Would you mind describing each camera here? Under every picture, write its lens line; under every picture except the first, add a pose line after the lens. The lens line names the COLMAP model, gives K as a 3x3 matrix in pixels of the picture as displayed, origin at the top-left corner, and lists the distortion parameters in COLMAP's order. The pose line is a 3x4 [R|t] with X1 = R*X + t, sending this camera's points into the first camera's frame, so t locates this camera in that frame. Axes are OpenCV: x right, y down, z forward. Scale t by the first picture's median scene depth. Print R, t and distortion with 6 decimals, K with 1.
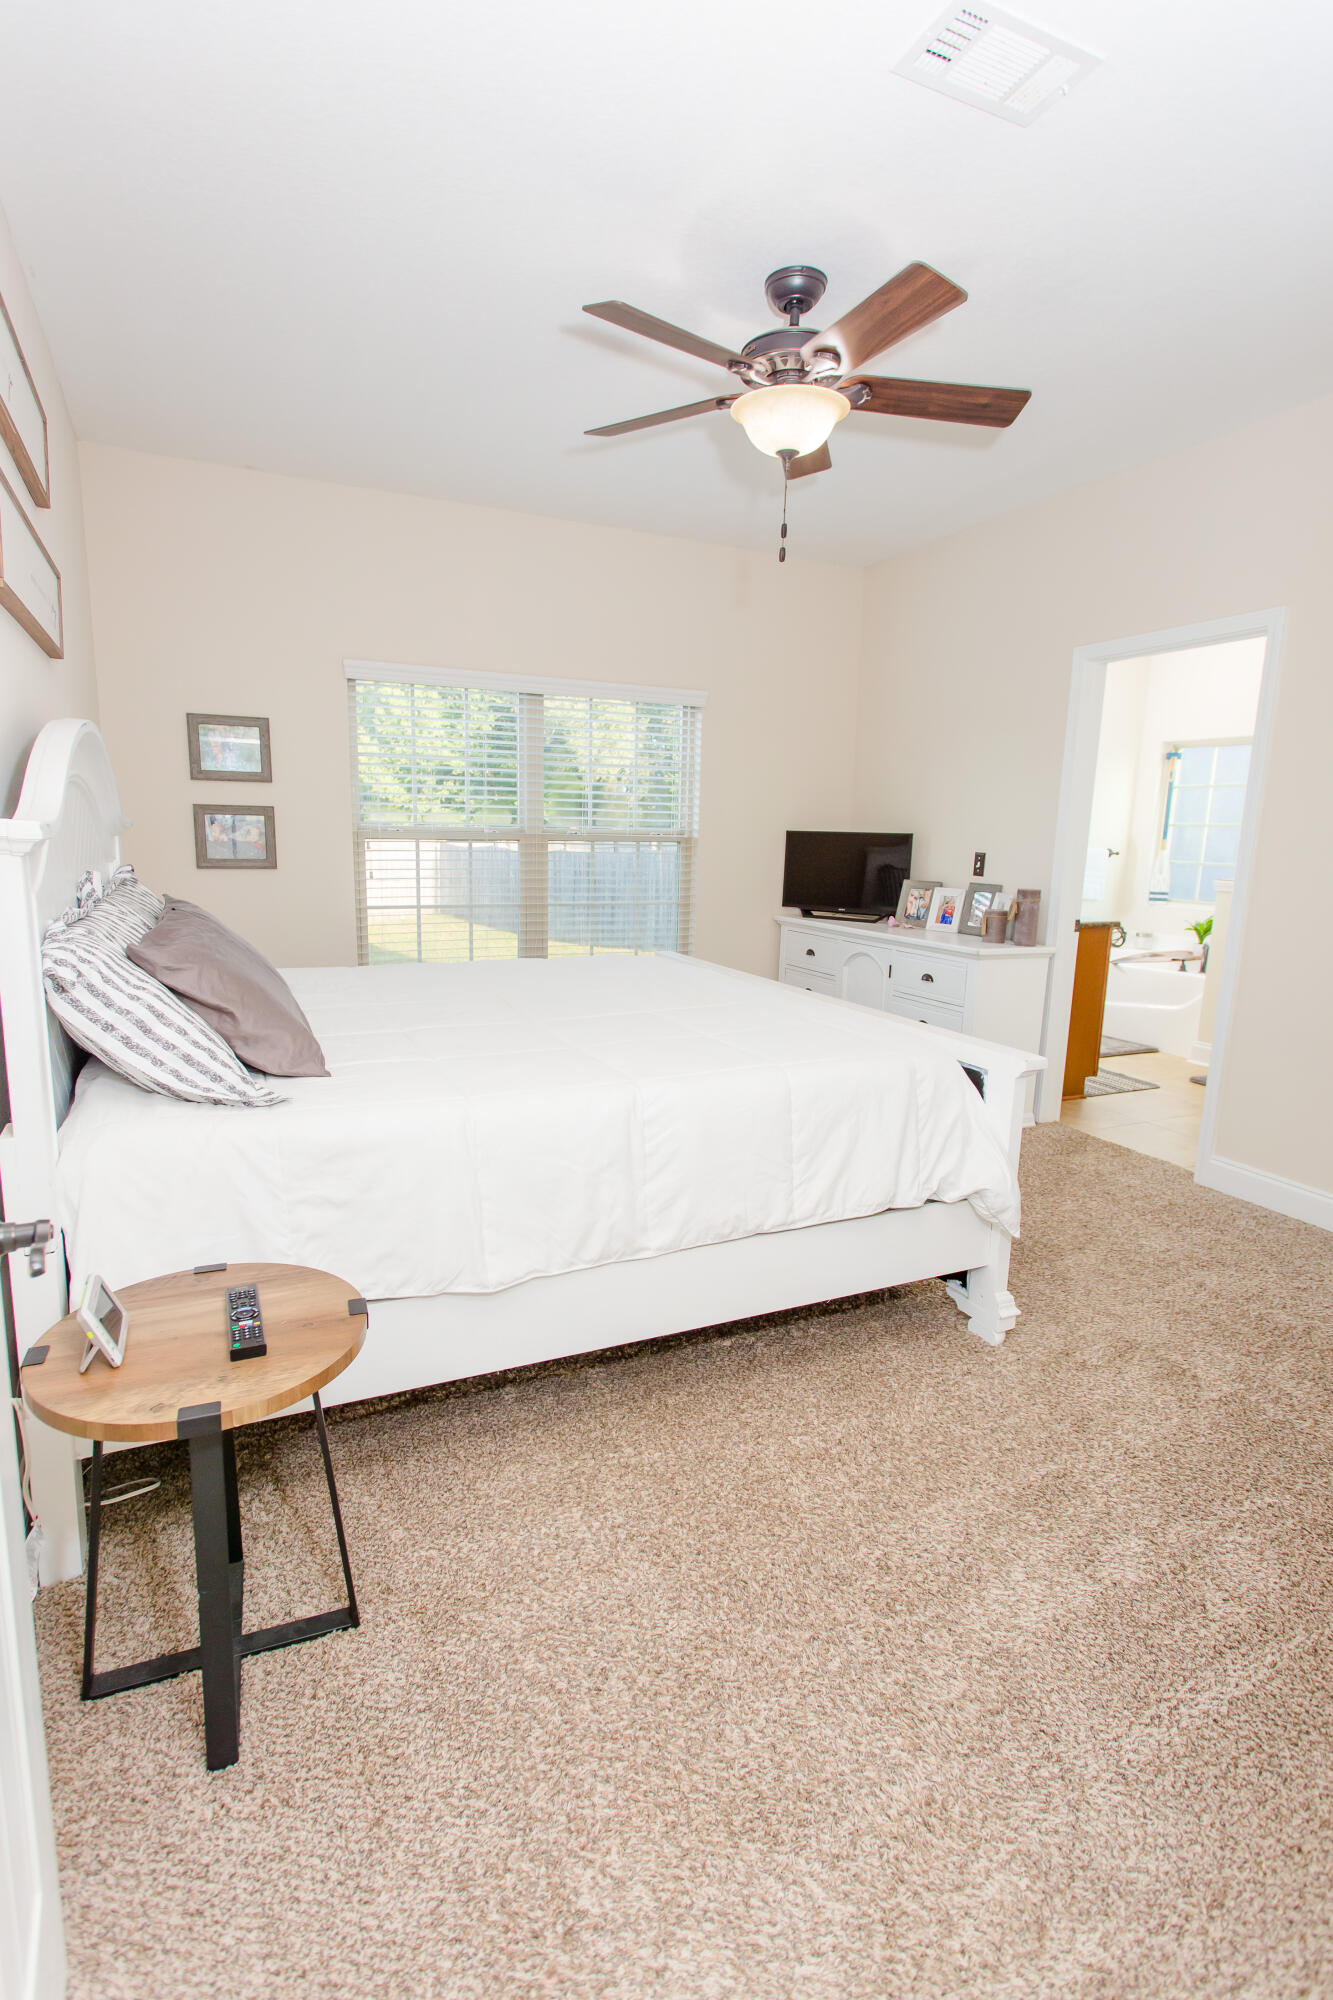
lens RADIAL K [[937.7, 0, 666.5], [0, 937.7, 1000.0], [0, 0, 1]] dist [-0.001167, 0.000440]
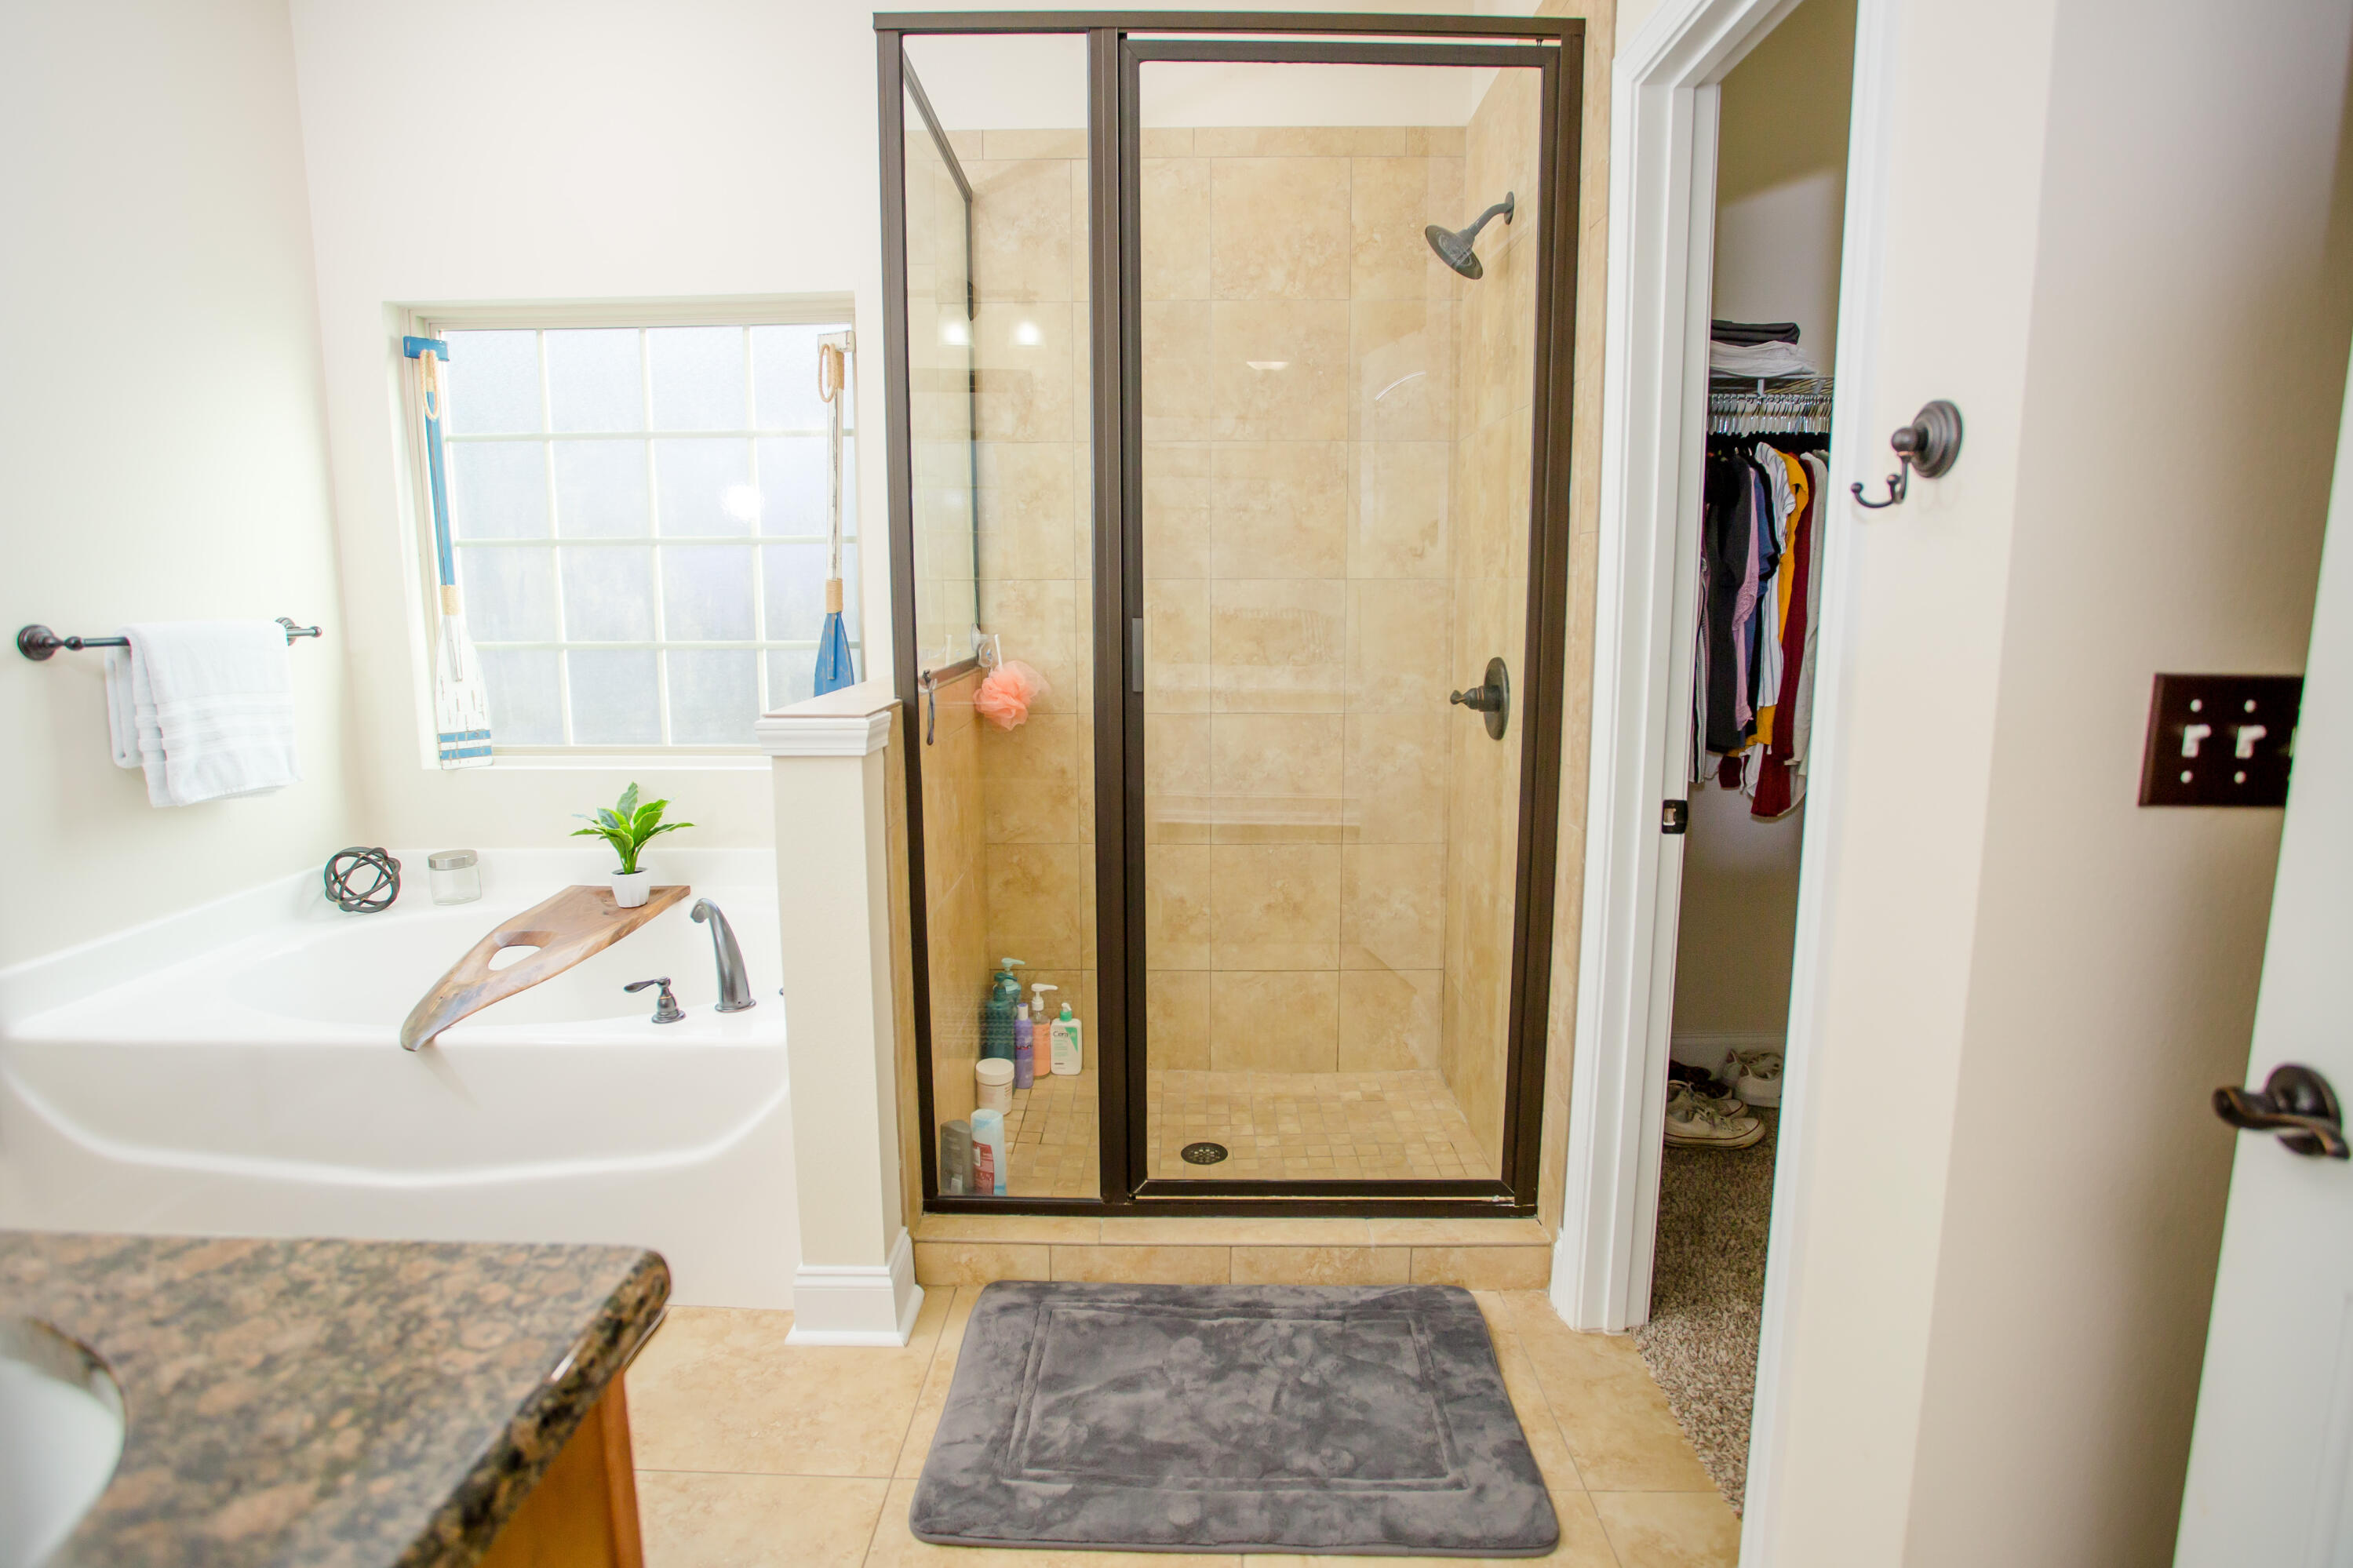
lens RADIAL K [[1164.6, 0, 1176.5], [0, 1164.6, 784.0], [0, 0, 1]] dist [-0.033875, 0.000635]
pose [[0.442618, -0.162654, 0.881835, 0.262136], [0.172024, 0.980548, 0.094517, -0.092186], [-0.880055, 0.109862, 0.461989, 0.572469]]
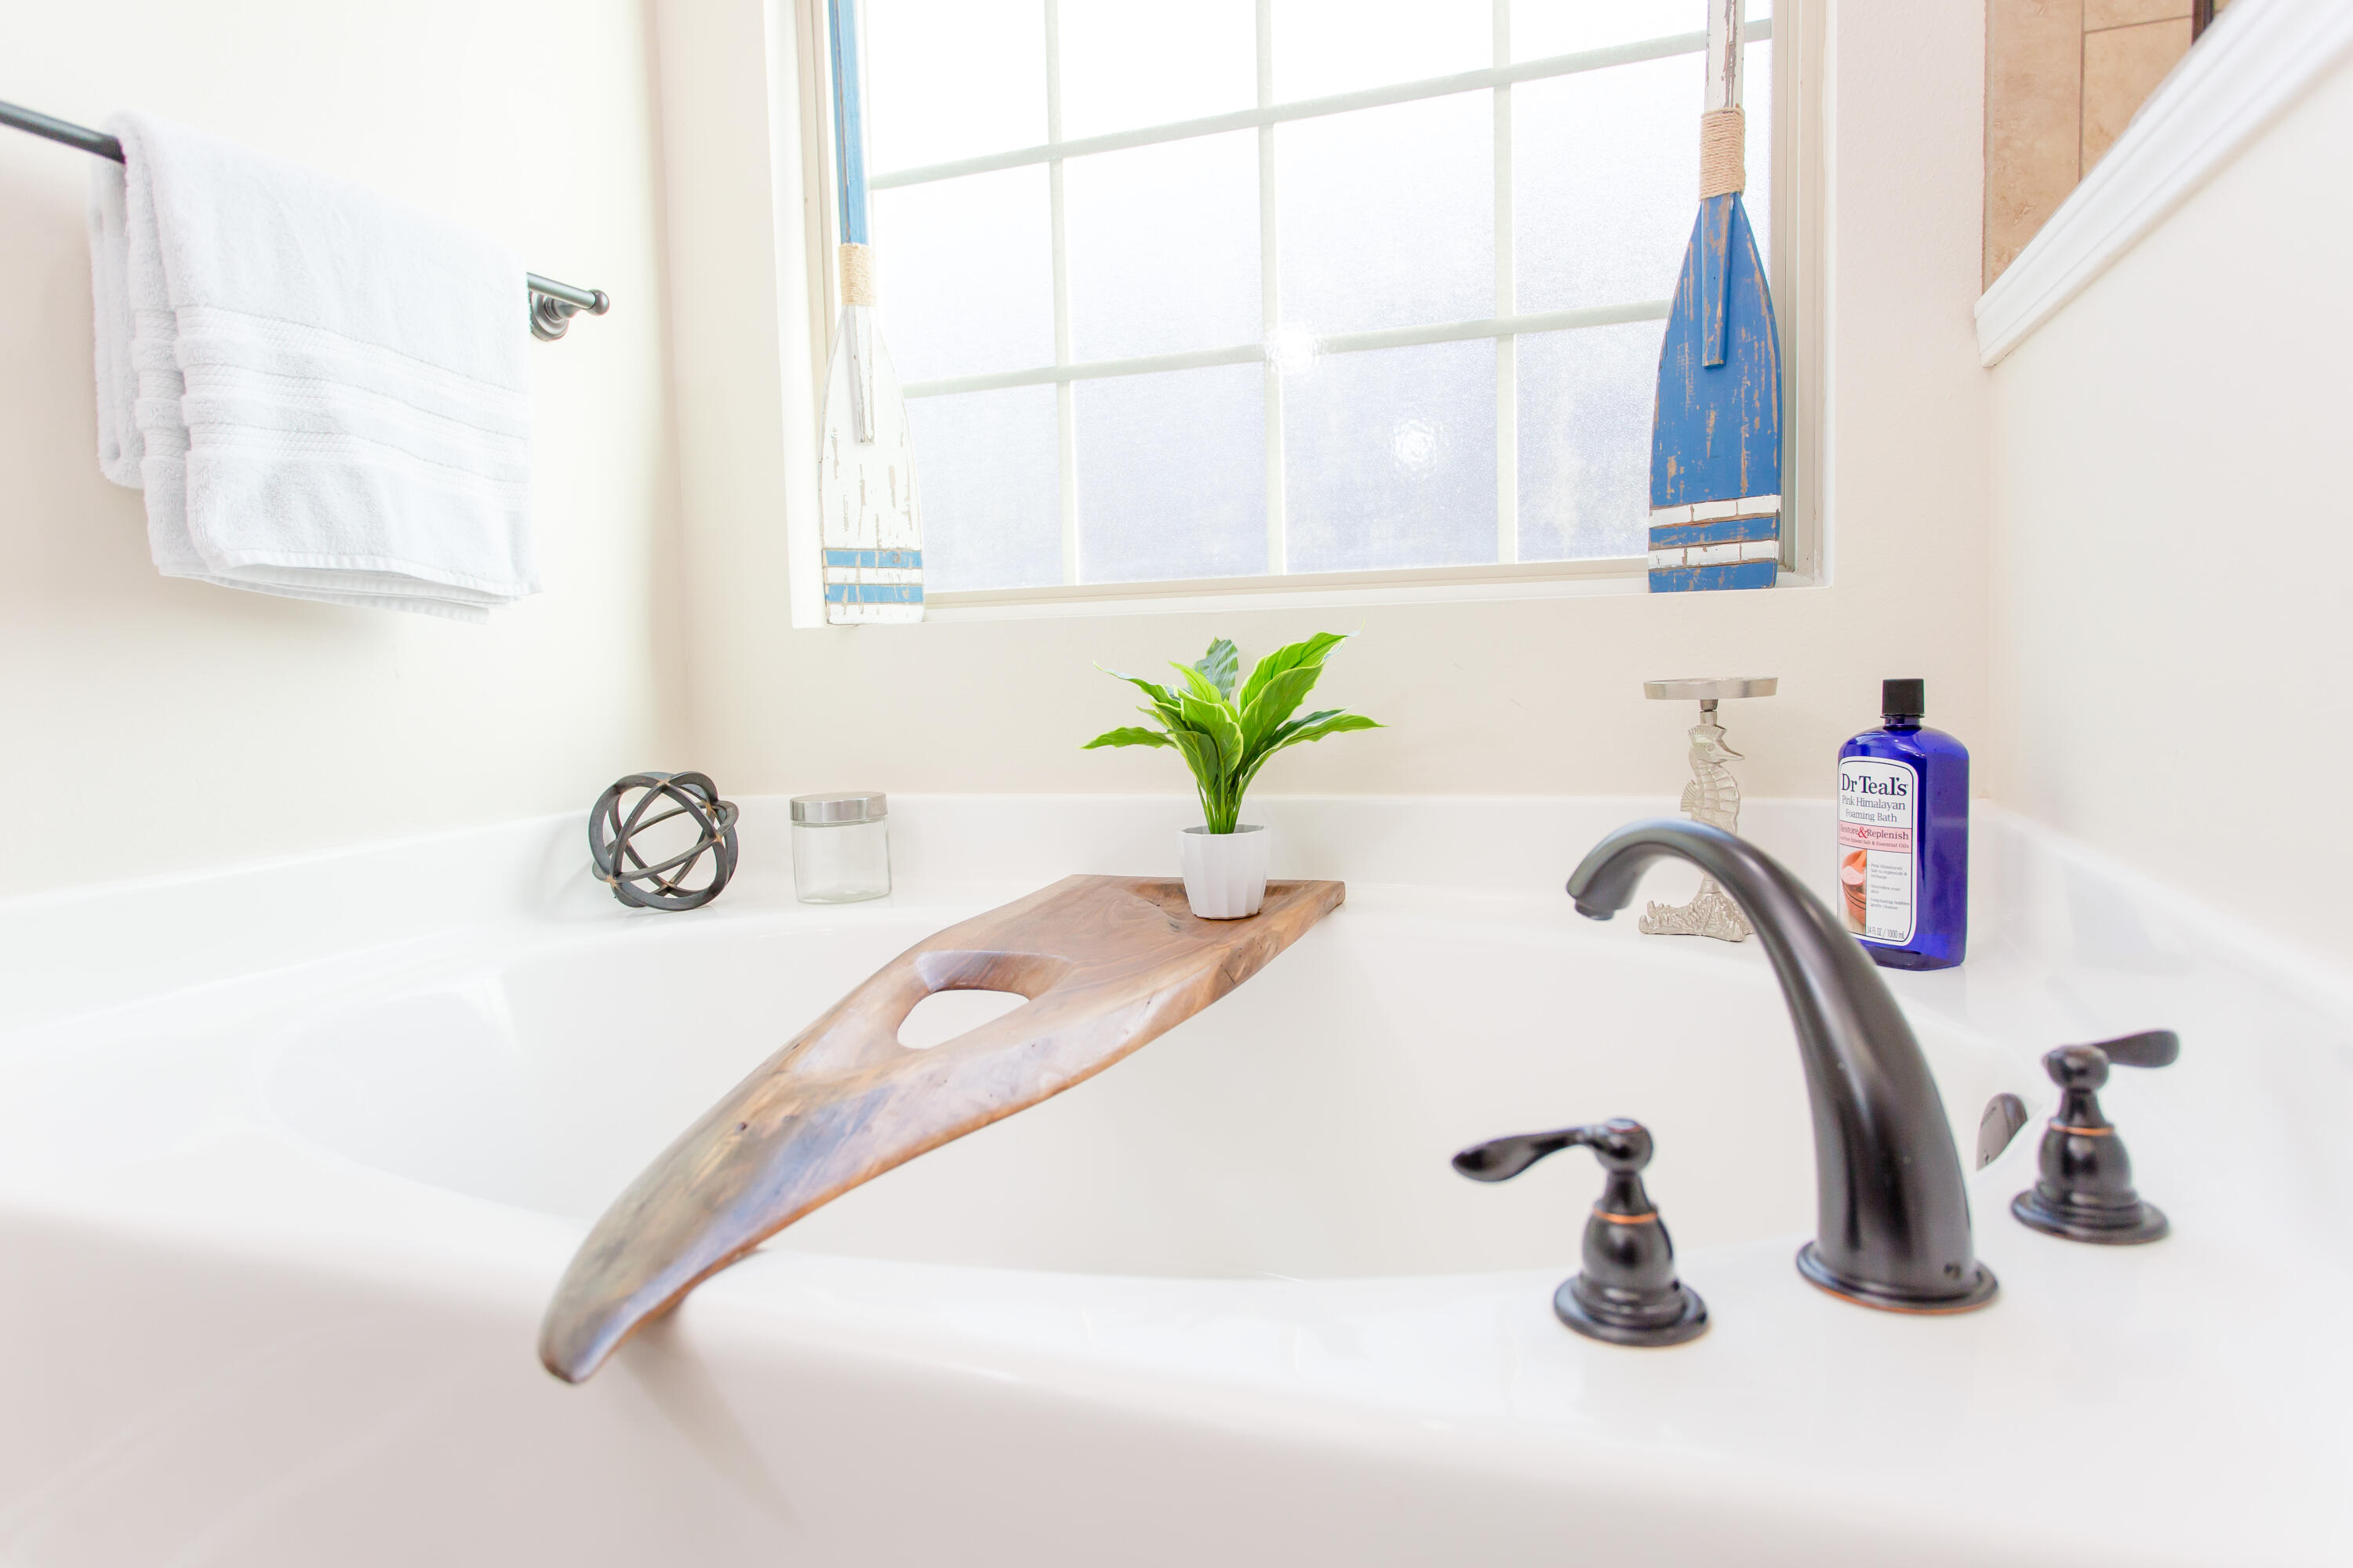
lens RADIAL K [[1408.8, 0, 1171.0], [0, 1408.8, 854.9], [0, 0, 1]] dist [-0.046542, -0.000170]
pose [[0.726545, -0.129604, 0.674786, 0.393576], [0.164405, 0.986315, 0.012423, -0.056512], [-0.667161, 0.101913, 0.737909, 0.796119]]
